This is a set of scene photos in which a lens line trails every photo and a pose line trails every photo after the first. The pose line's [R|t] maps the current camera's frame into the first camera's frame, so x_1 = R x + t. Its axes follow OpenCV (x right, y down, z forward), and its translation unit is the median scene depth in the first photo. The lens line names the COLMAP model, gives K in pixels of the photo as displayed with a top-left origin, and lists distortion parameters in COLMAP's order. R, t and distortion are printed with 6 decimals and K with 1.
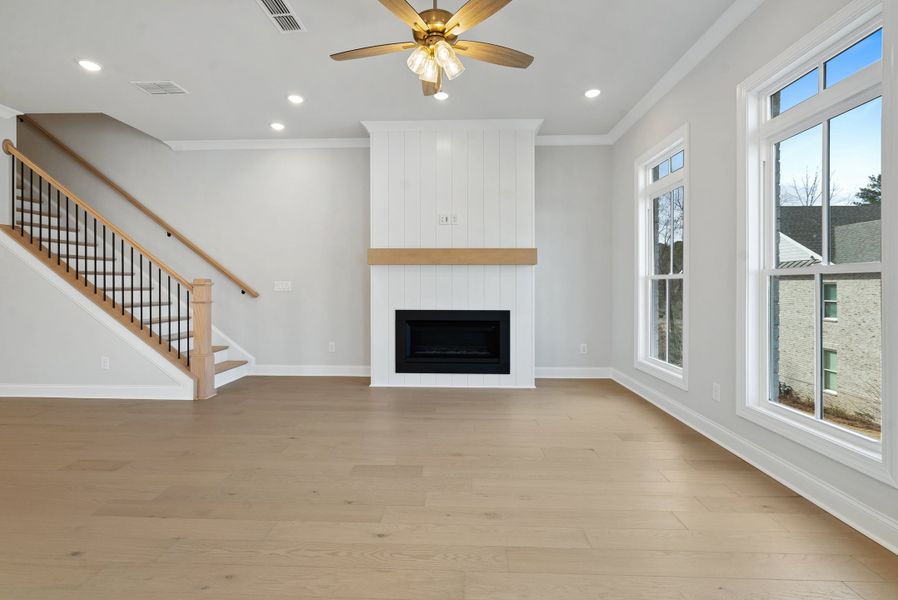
lens RADIAL K [[409.3, 0, 446.1], [0, 409.3, 290.2], [0, 0, 1]] dist [-0.001727, 0.000441]
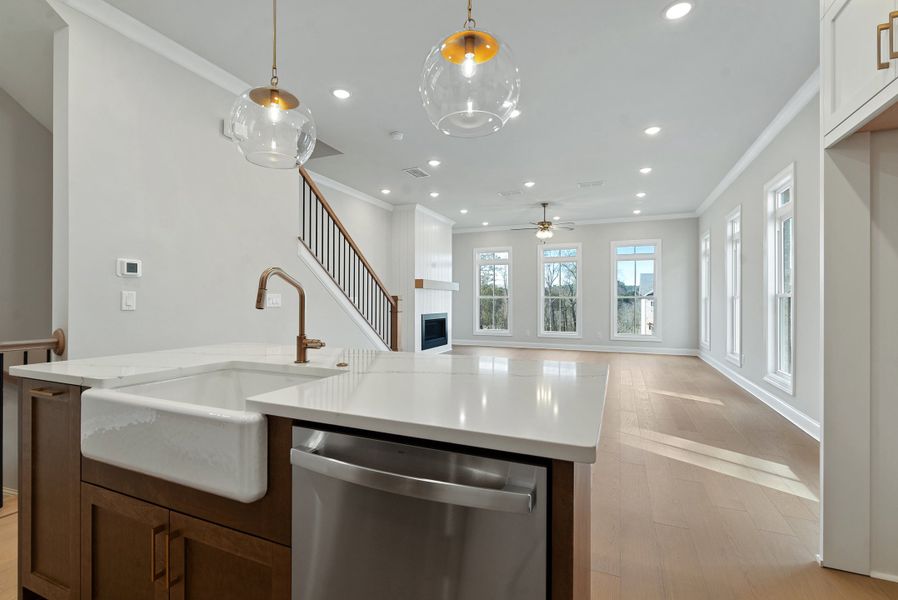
lens RADIAL K [[406.7, 0, 445.7], [0, 406.7, 297.4], [0, 0, 1]] dist [-0.000794, 0.000288]
pose [[0.352224, 0.007917, 0.935882, -1.725550], [0.003630, 0.999945, -0.009825, -0.006204], [-0.935909, 0.006858, 0.352176, 0.299872]]
